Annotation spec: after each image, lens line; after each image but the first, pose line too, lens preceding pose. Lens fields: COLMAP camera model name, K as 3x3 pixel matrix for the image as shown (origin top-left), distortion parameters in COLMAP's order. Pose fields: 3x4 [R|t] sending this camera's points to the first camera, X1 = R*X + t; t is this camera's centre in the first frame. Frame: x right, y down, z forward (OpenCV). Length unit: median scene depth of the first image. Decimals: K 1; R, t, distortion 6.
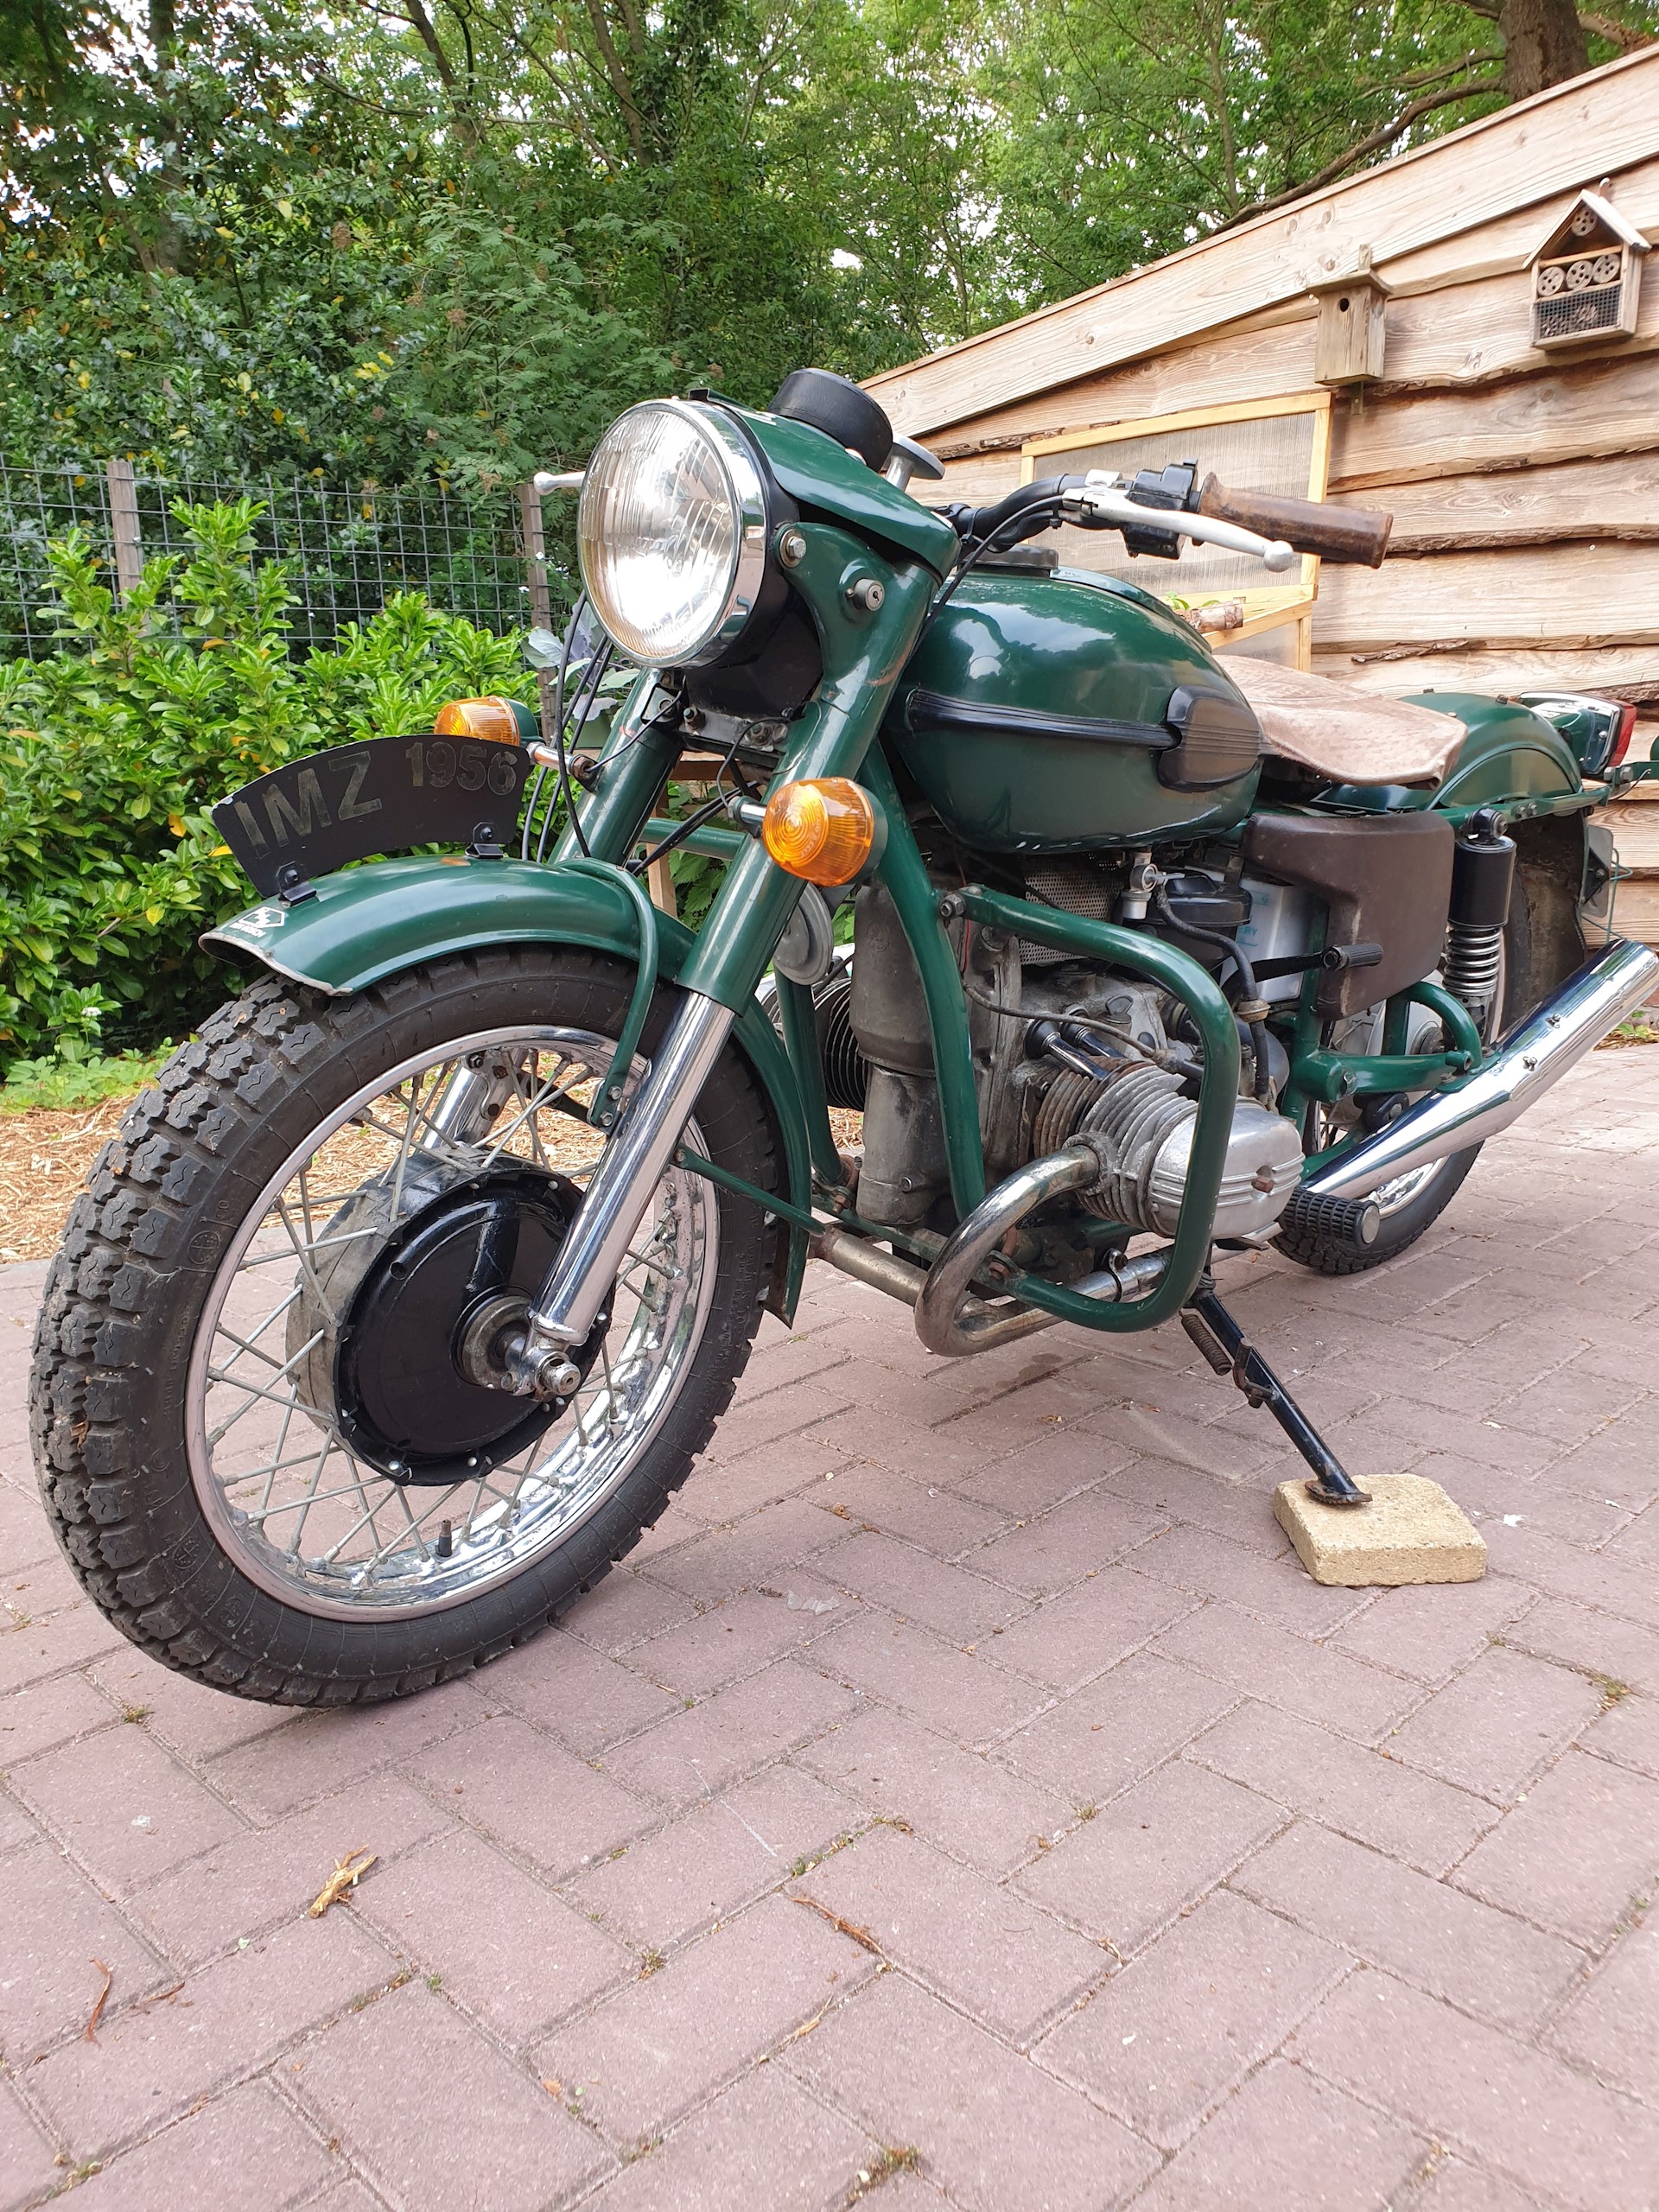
lens RADIAL K [[1740.6, 0, 837.1], [0, 1740.6, 1105.8], [0, 0, 1]] dist [0.005294, 0.020900]
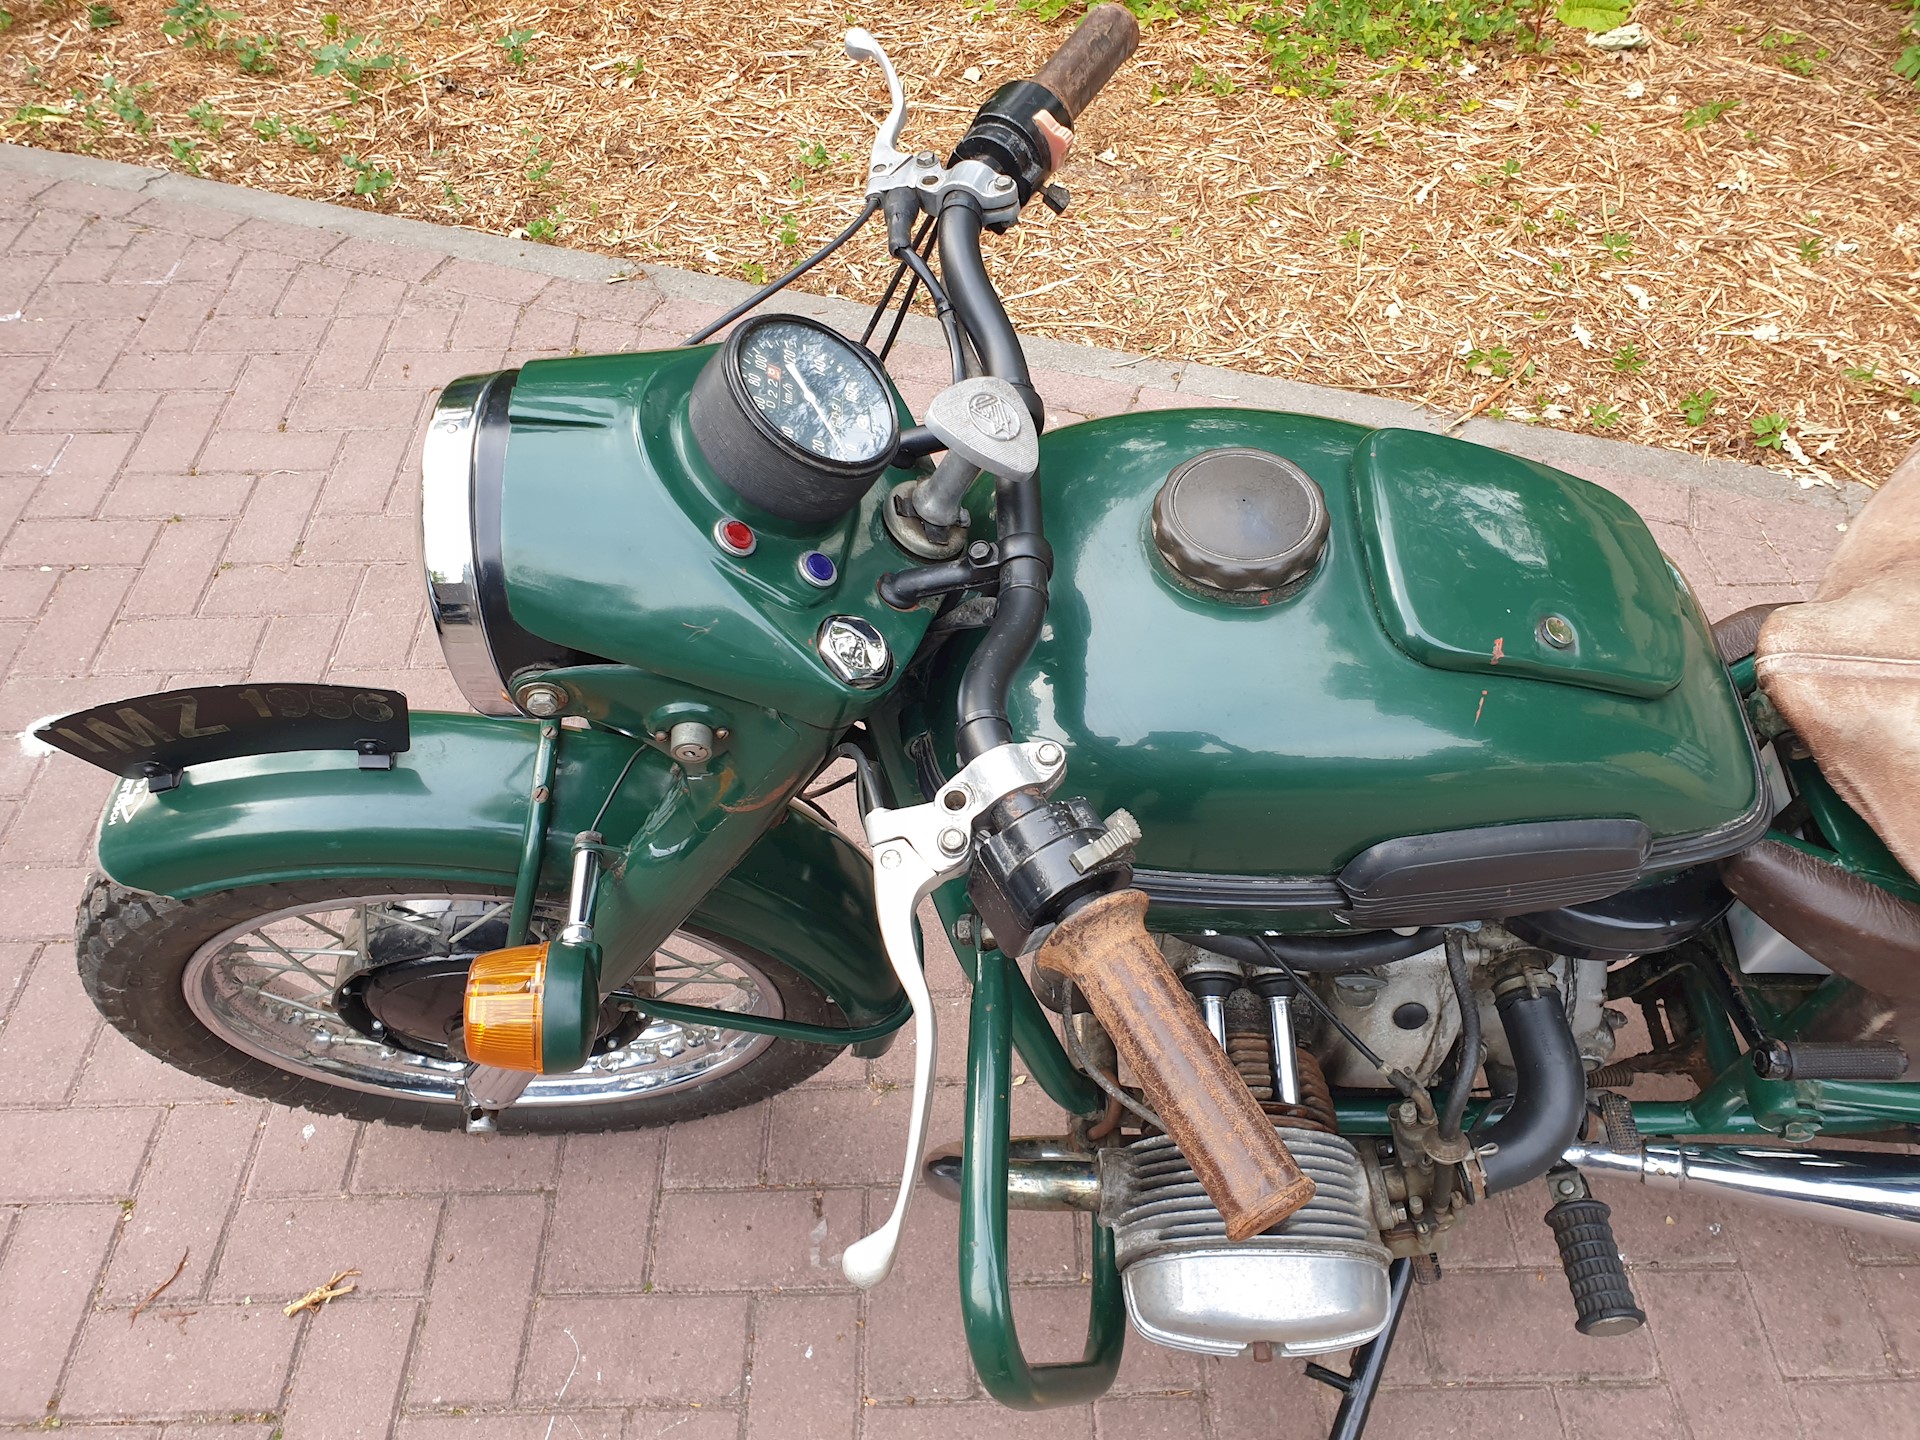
lens RADIAL K [[1510.9, 0, 970.7], [0, 1510.9, 730.6], [0, 0, 1]] dist [0.005294, 0.020900]
pose [[0.716474, 0.531328, -0.452057, 0.286012], [-0.154419, 0.752721, 0.639973, -0.541624], [0.680308, -0.388718, 0.621352, 0.541497]]
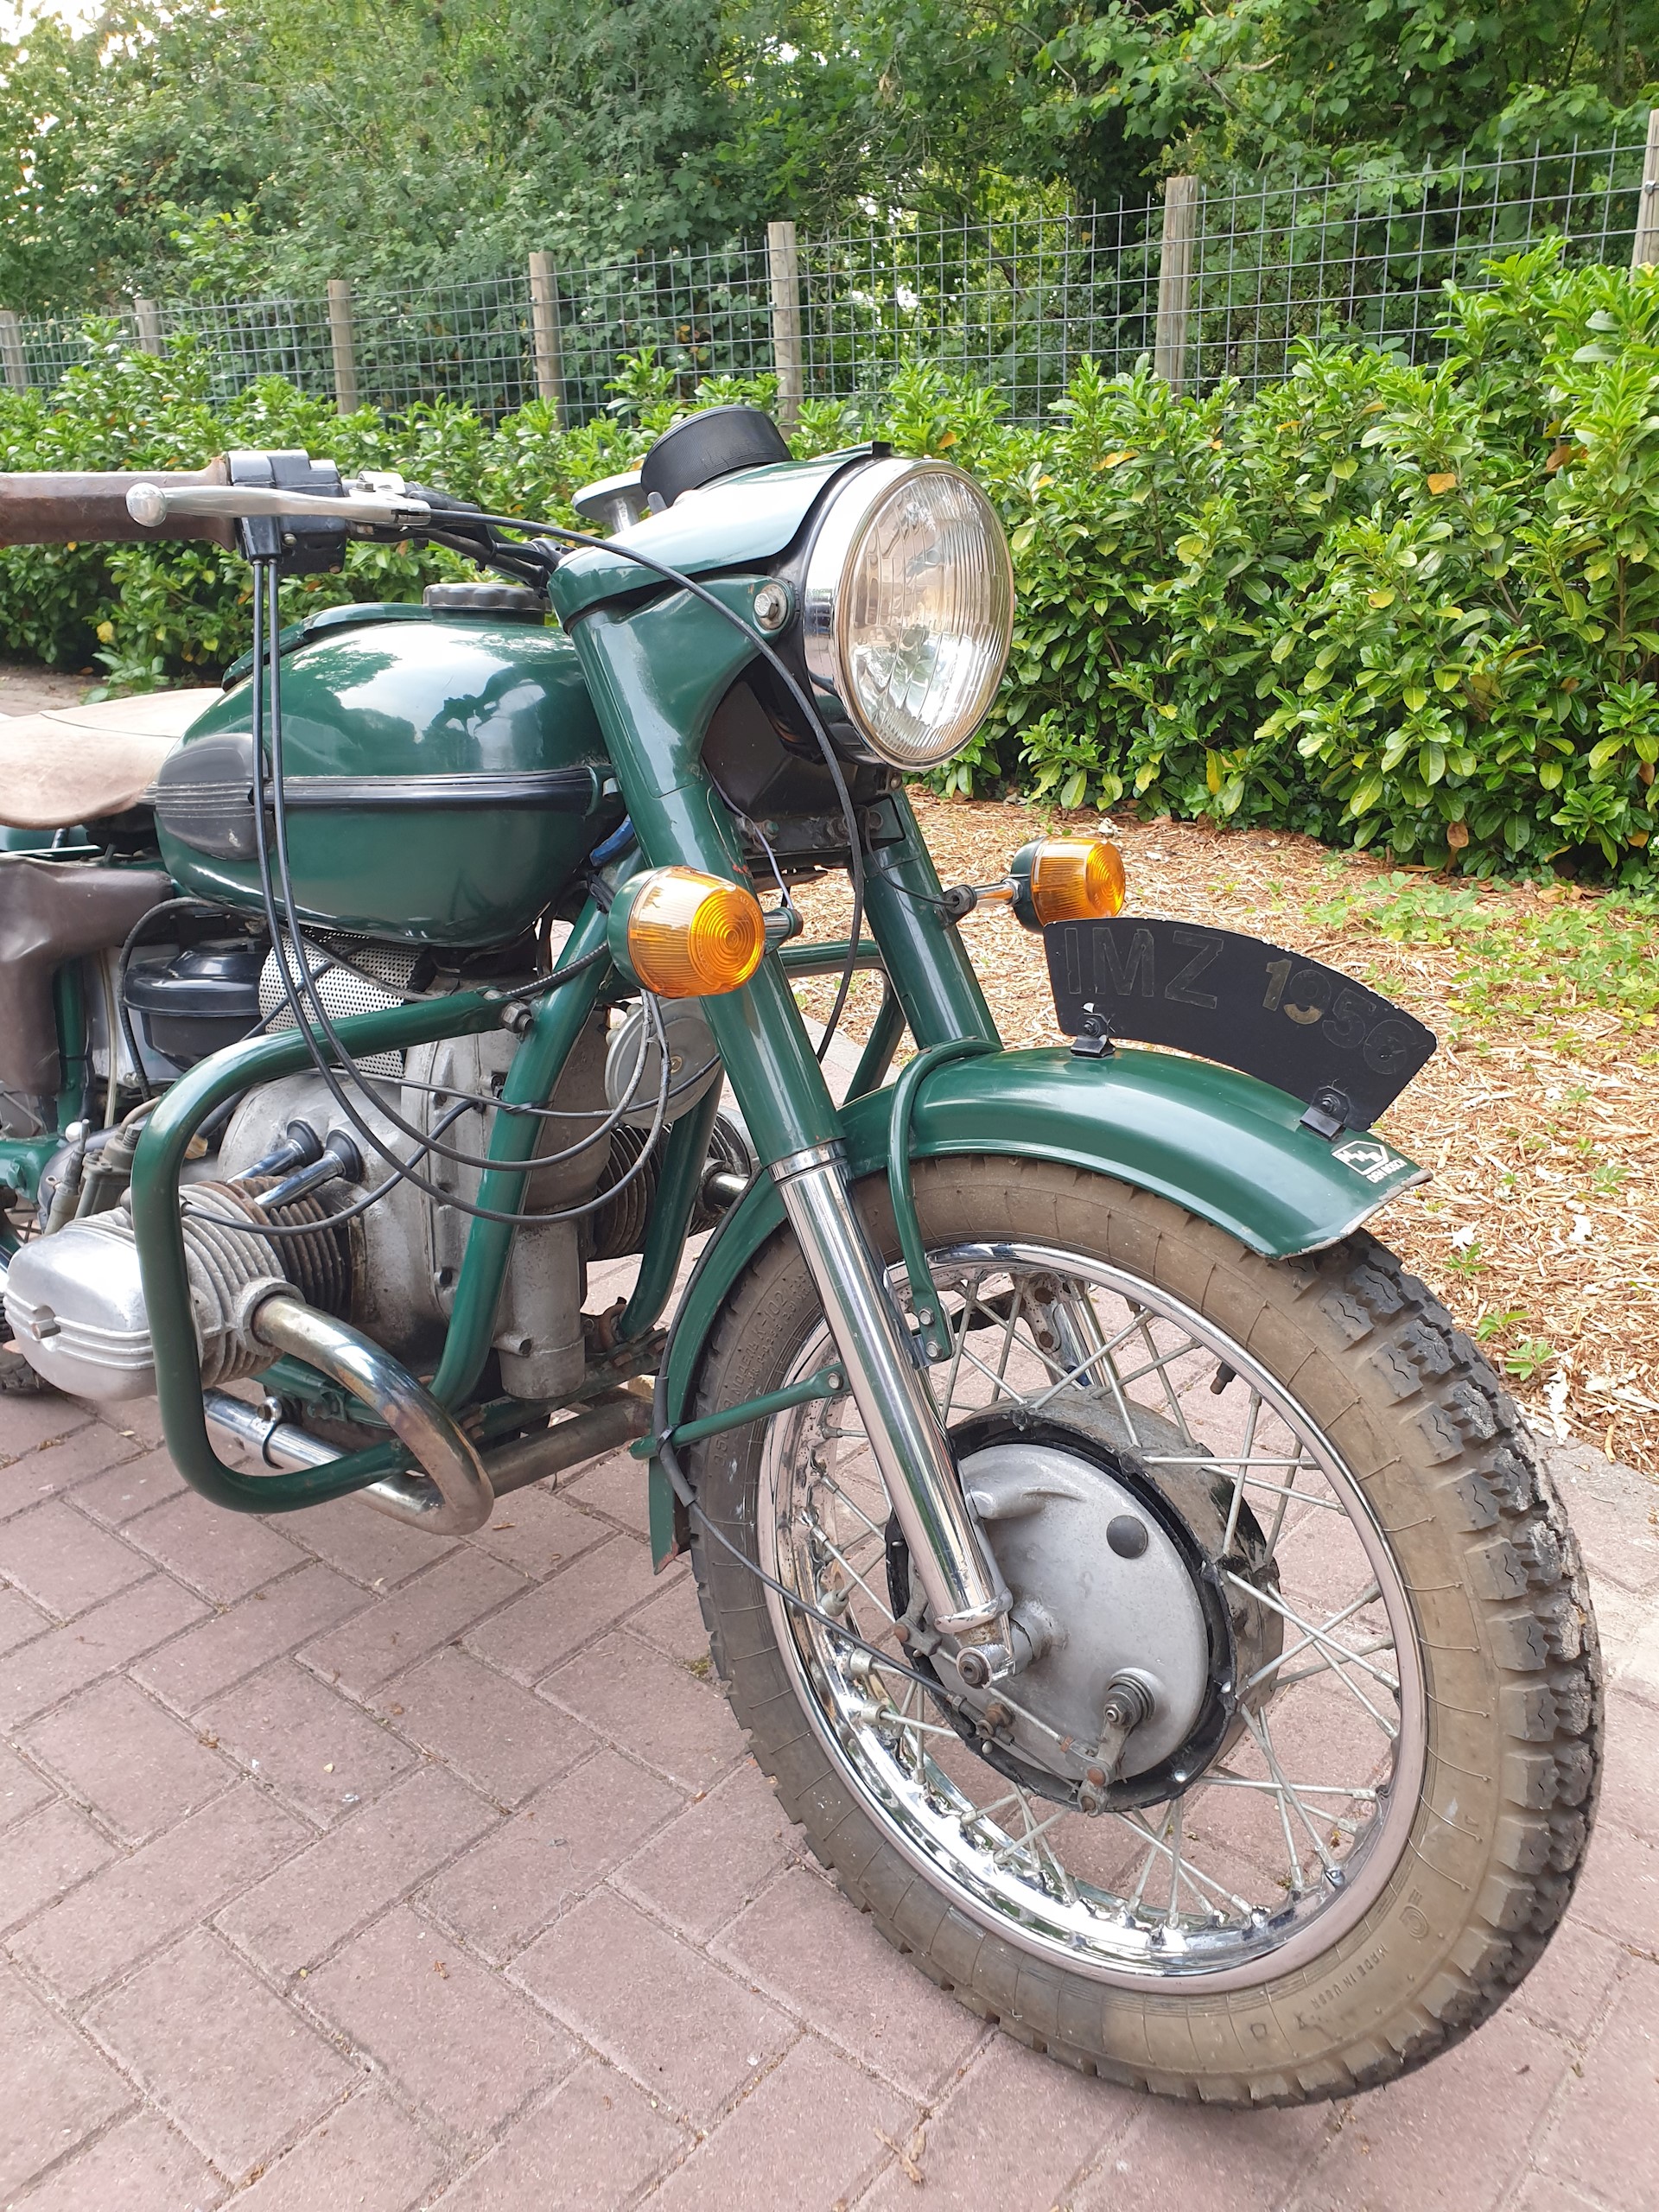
lens RADIAL K [[1740.6, 0, 840.4], [0, 1740.6, 1105.0], [0, 0, 1]] dist [0.005294, 0.020900]
pose [[0.079321, 0.396071, -0.914787, 1.014864], [-0.180565, 0.908207, 0.377565, -0.498358], [0.980359, 0.135229, 0.143557, 1.337276]]
